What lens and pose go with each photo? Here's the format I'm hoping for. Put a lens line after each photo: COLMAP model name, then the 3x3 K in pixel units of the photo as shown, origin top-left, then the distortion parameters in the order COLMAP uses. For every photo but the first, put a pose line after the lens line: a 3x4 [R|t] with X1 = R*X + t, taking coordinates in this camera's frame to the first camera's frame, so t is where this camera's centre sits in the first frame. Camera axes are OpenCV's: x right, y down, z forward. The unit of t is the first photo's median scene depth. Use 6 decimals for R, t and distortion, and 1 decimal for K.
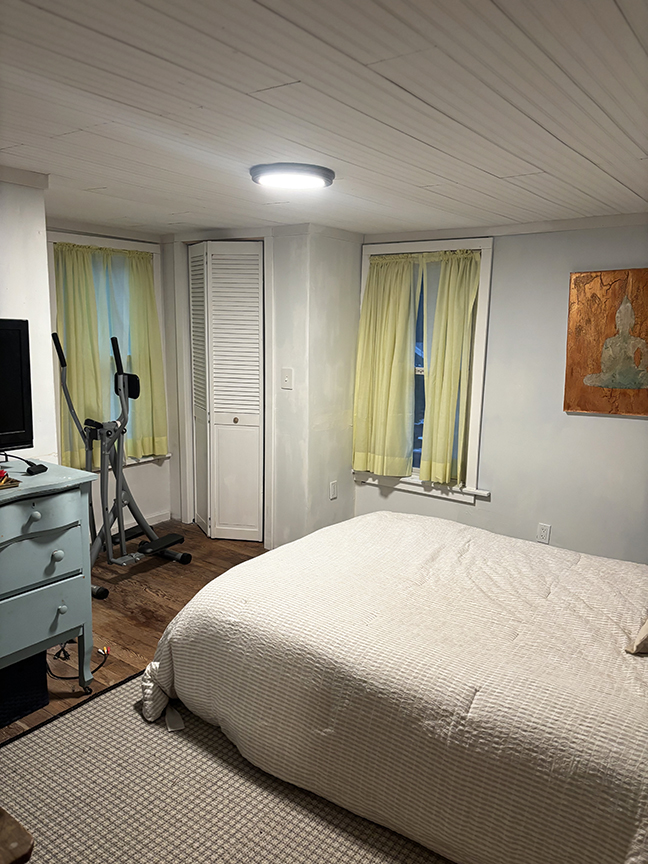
lens RADIAL K [[657.5, 0, 323.9], [0, 657.5, 427.8], [0, 0, 1]] dist [0.041672, -0.036548]
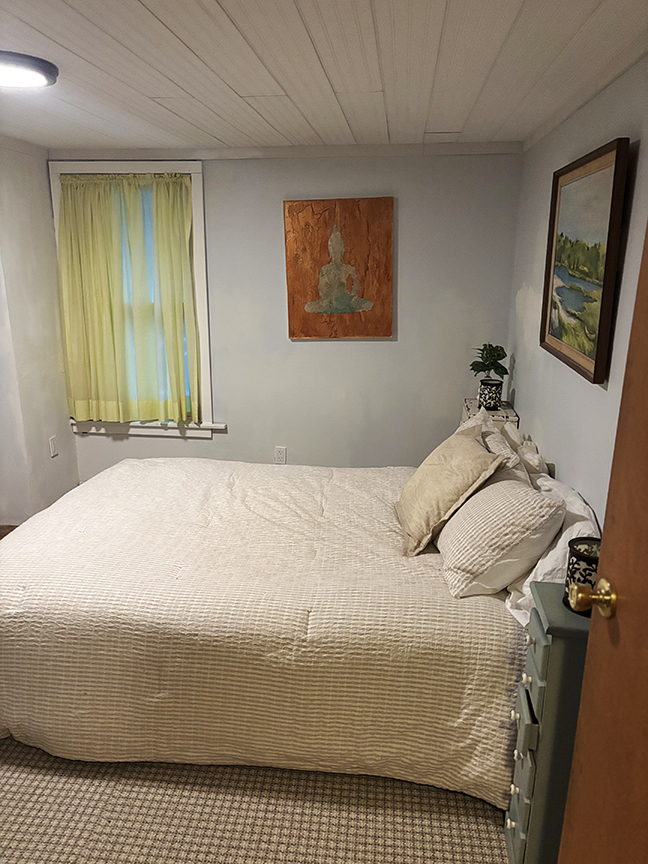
lens RADIAL K [[657.5, 0, 324.7], [0, 657.5, 435.1], [0, 0, 1]] dist [0.041672, -0.036548]
pose [[0.876036, -0.143138, 0.460513, -0.139541], [0.091289, 0.986891, 0.133090, -0.011393], [-0.473526, -0.074552, 0.877619, 0.069846]]
